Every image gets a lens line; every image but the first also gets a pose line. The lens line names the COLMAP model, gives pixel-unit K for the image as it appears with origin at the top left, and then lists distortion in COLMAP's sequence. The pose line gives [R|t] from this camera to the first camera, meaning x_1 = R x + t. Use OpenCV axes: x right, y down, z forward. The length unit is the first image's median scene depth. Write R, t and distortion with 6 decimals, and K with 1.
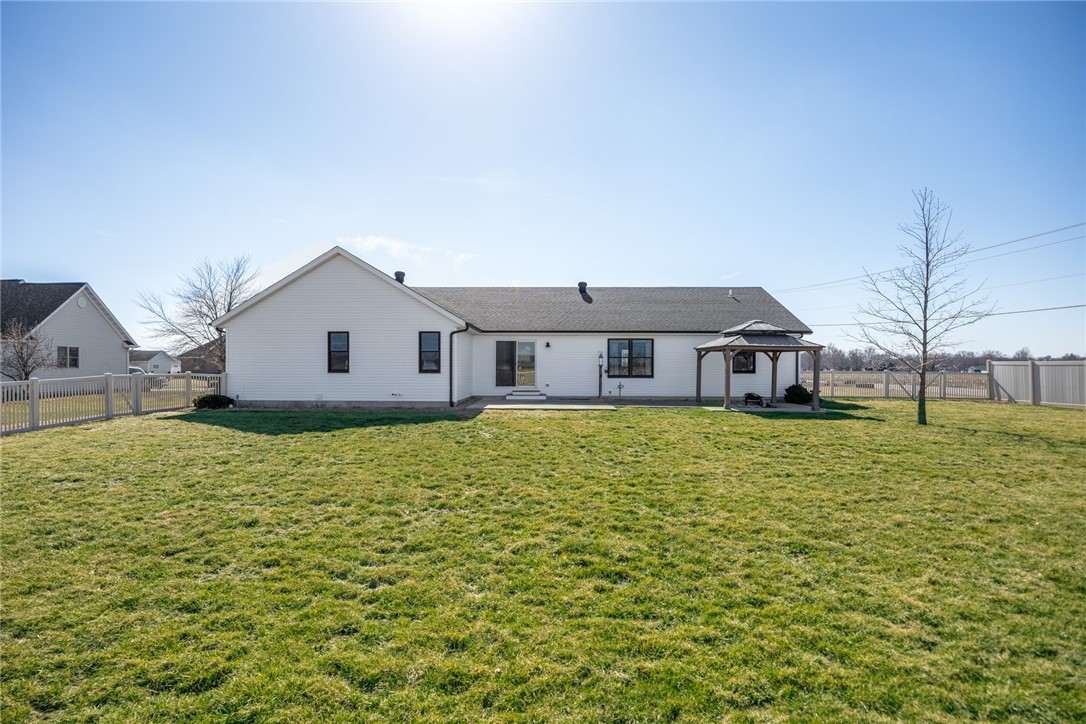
lens RADIAL K [[586.9, 0, 517.7], [0, 586.9, 367.4], [0, 0, 1]] dist [-0.004241, -0.000320]
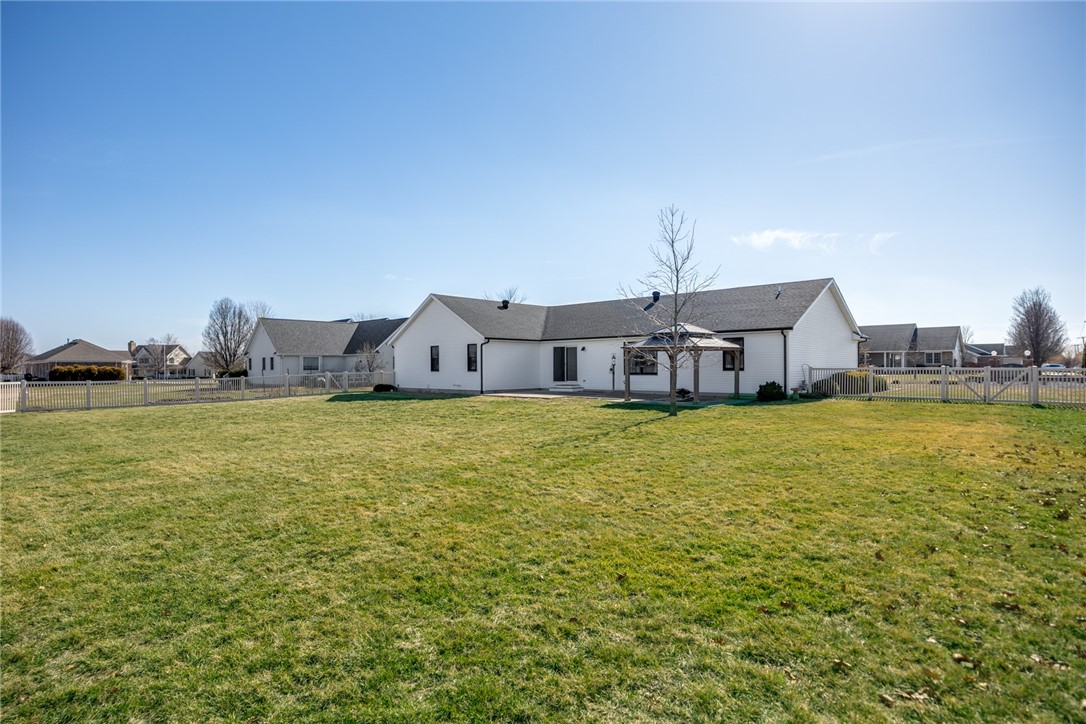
lens RADIAL K [[586.9, 0, 517.7], [0, 586.9, 367.4], [0, 0, 1]] dist [-0.004241, -0.000320]
pose [[0.746260, -0.006702, -0.665621, 0.842757], [0.008710, 0.999962, -0.000303, 0.000709], [0.665597, -0.005571, 0.746290, -0.043196]]
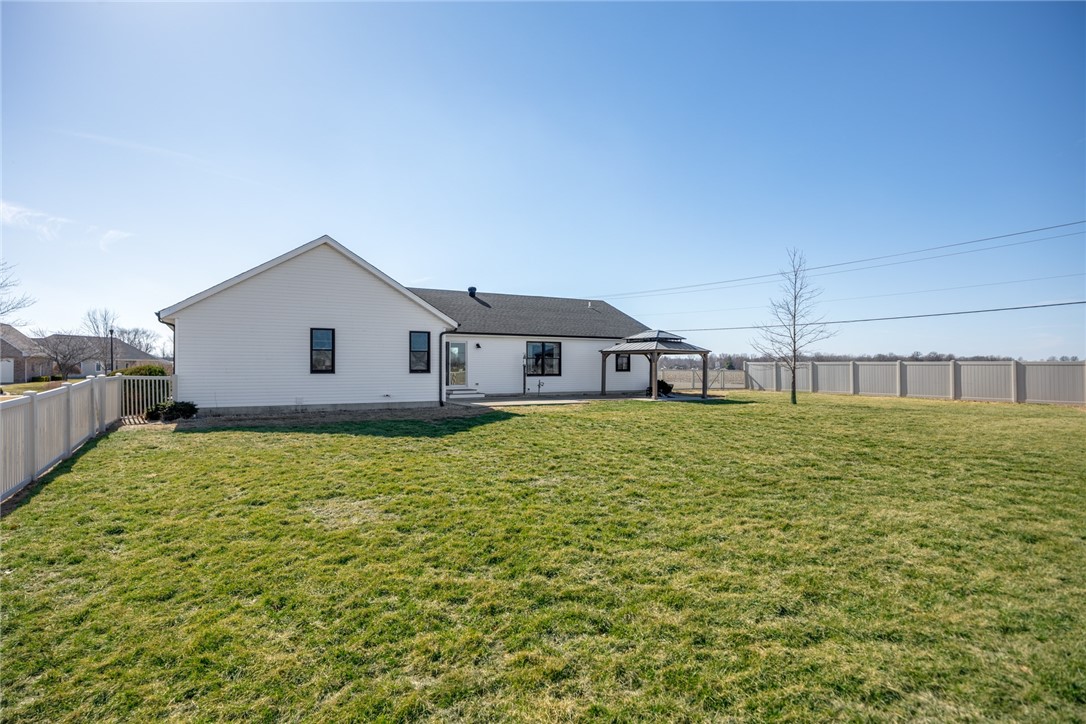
lens RADIAL K [[586.9, 0, 517.7], [0, 586.9, 367.4], [0, 0, 1]] dist [-0.004241, -0.000320]
pose [[0.855400, -0.003056, 0.517959, -0.468516], [0.003274, 0.999995, 0.000493, 0.000121], [-0.517958, 0.001274, 0.855405, 0.056916]]
